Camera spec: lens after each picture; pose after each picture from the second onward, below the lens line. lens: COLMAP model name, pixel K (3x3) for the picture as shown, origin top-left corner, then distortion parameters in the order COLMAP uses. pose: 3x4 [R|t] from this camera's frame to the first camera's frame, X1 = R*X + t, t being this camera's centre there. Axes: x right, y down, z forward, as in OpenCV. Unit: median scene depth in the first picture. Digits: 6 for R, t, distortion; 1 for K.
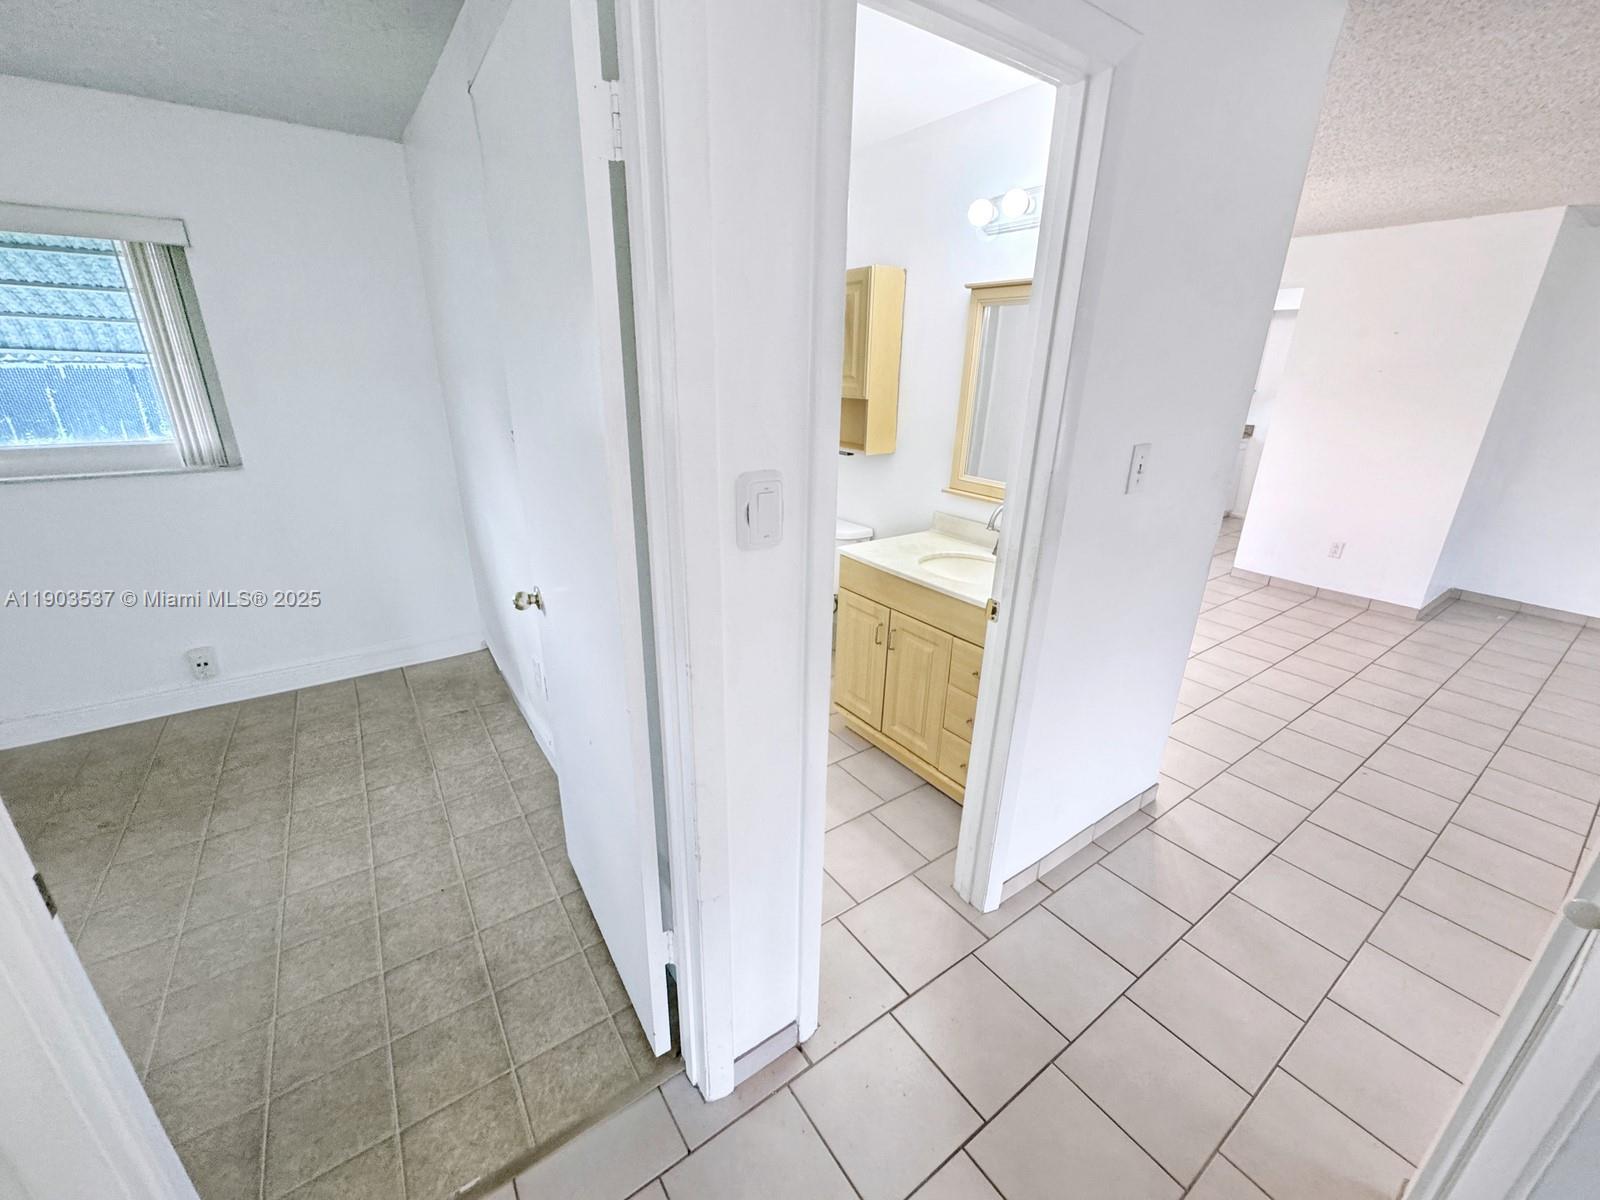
lens RADIAL K [[643.0, 0, 801.5], [0, 643.0, 595.6], [0, 0, 1]] dist [-0.002741, 0.000024]
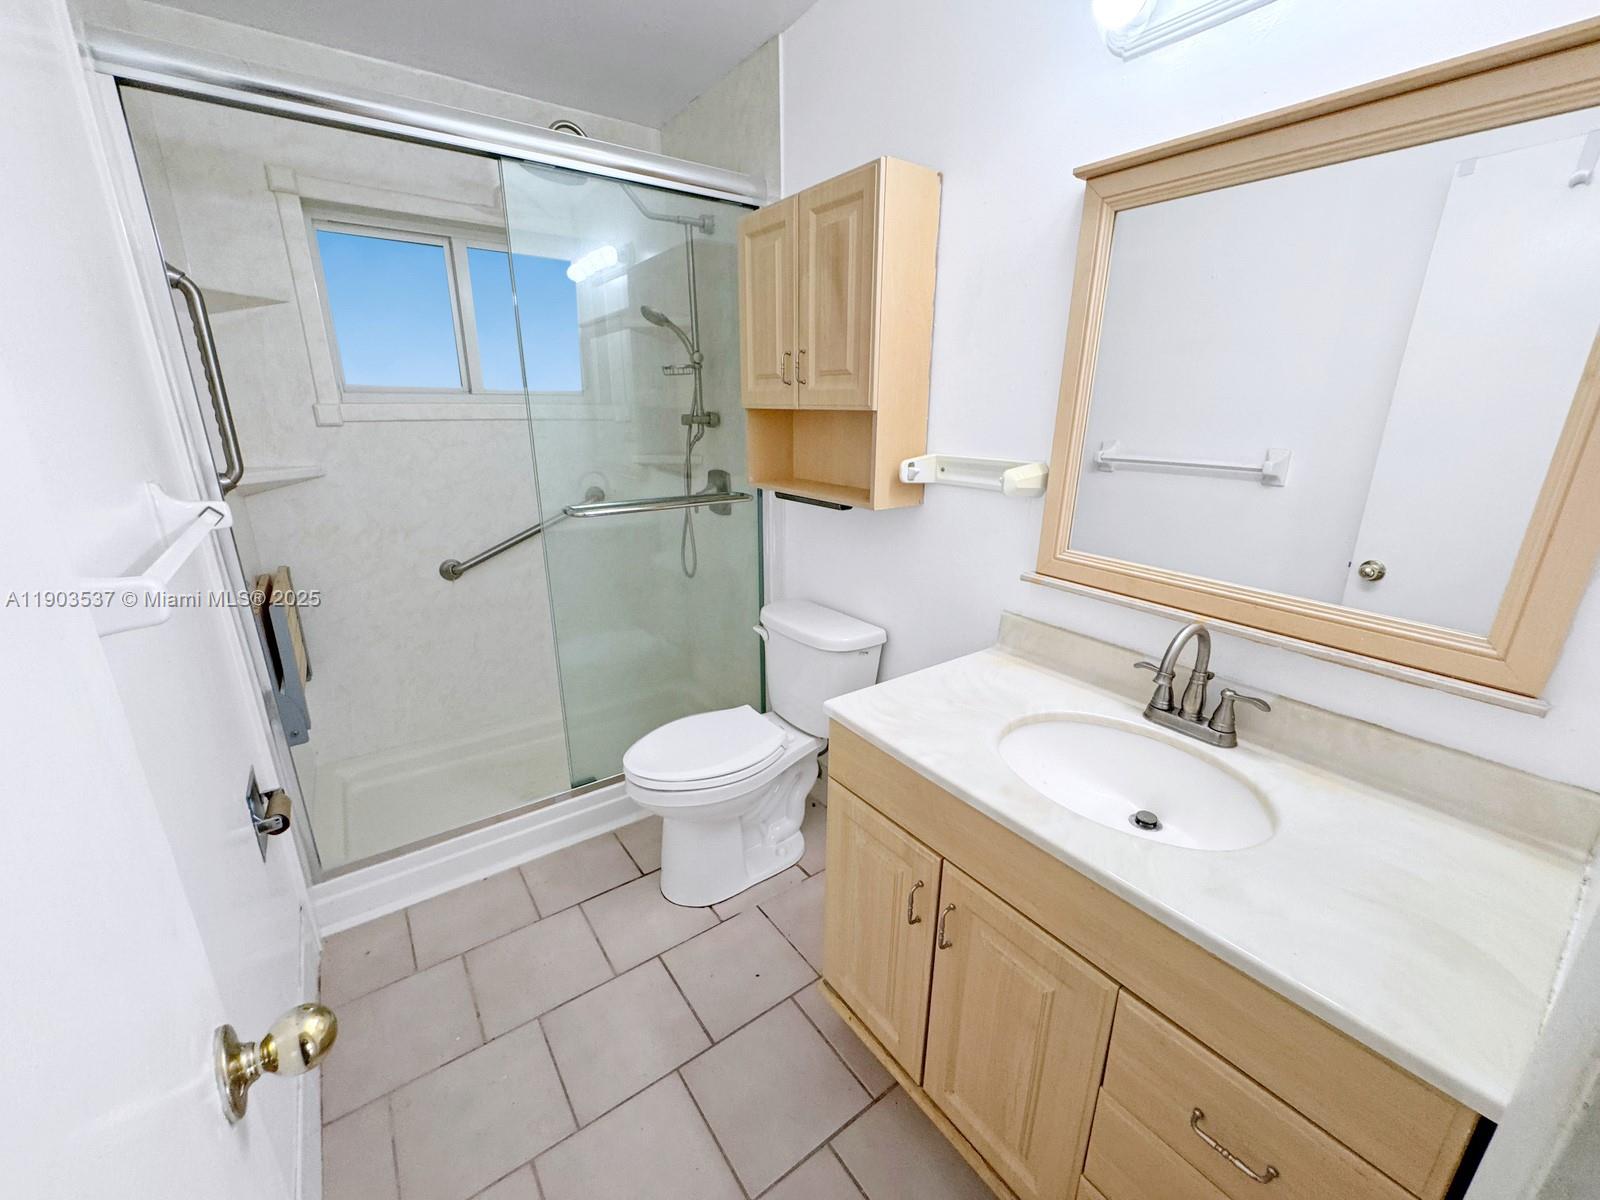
lens RADIAL K [[643.0, 0, 804.5], [0, 643.0, 603.2], [0, 0, 1]] dist [-0.002741, 0.000024]
pose [[0.999857, -0.015830, 0.005881, 0.039521], [0.016076, 0.998878, -0.044541, -0.130298], [-0.005169, 0.044629, 0.998990, 0.507387]]
